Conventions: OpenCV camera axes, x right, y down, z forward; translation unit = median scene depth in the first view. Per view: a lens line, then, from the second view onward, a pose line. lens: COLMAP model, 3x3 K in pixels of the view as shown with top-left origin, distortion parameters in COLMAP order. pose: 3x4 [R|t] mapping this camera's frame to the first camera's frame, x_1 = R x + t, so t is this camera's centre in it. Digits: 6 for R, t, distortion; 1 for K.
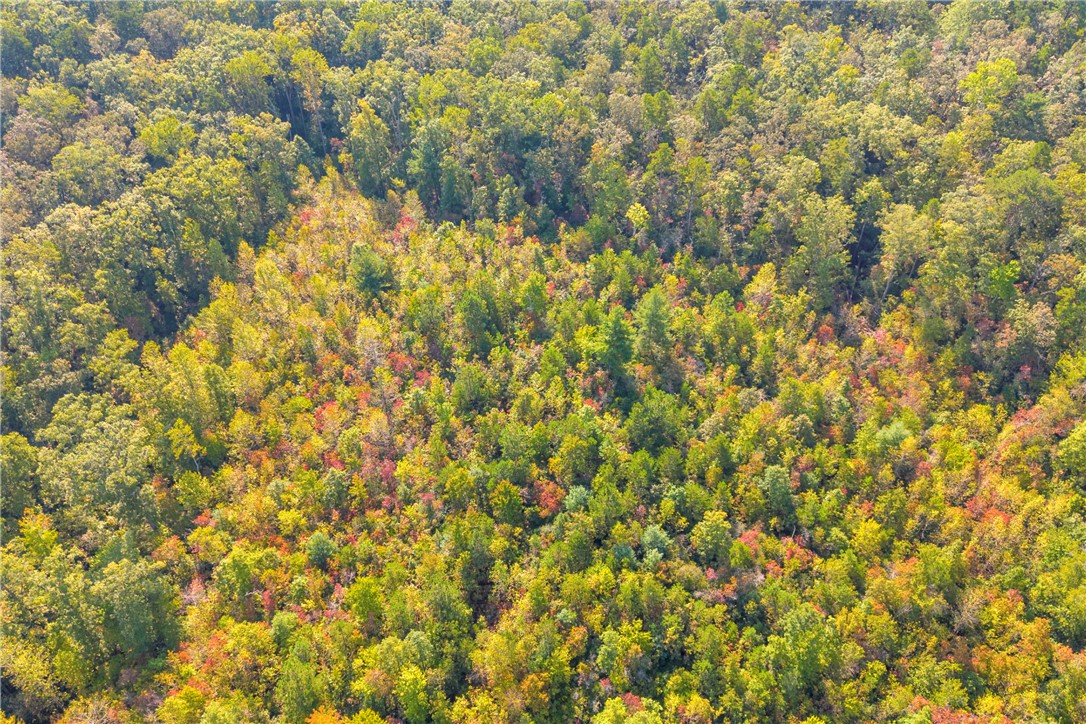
lens RADIAL K [[929.4, 0, 543.0], [0, 929.4, 362.0], [0, 0, 1]] dist [0.037272, -0.009416]
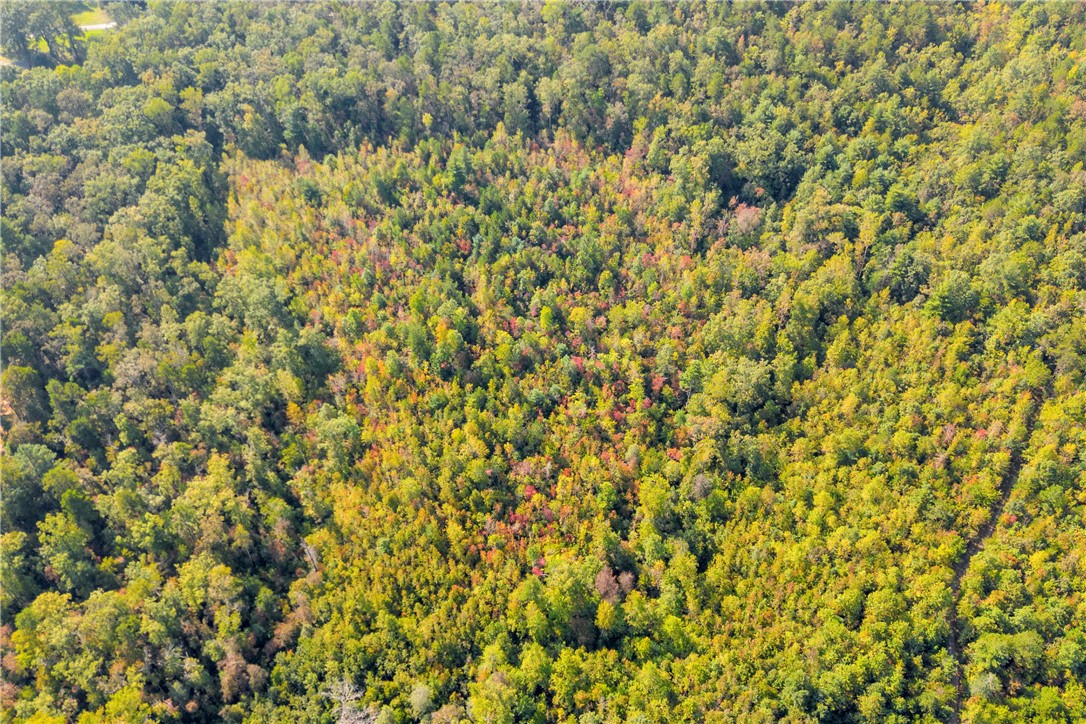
lens RADIAL K [[929.4, 0, 543.0], [0, 929.4, 362.0], [0, 0, 1]] dist [0.037272, -0.009416]
pose [[0.855849, -0.375468, 0.355734, -0.589098], [0.361273, 0.926144, 0.108346, 0.189855], [-0.370142, 0.035789, 0.928286, -0.888798]]
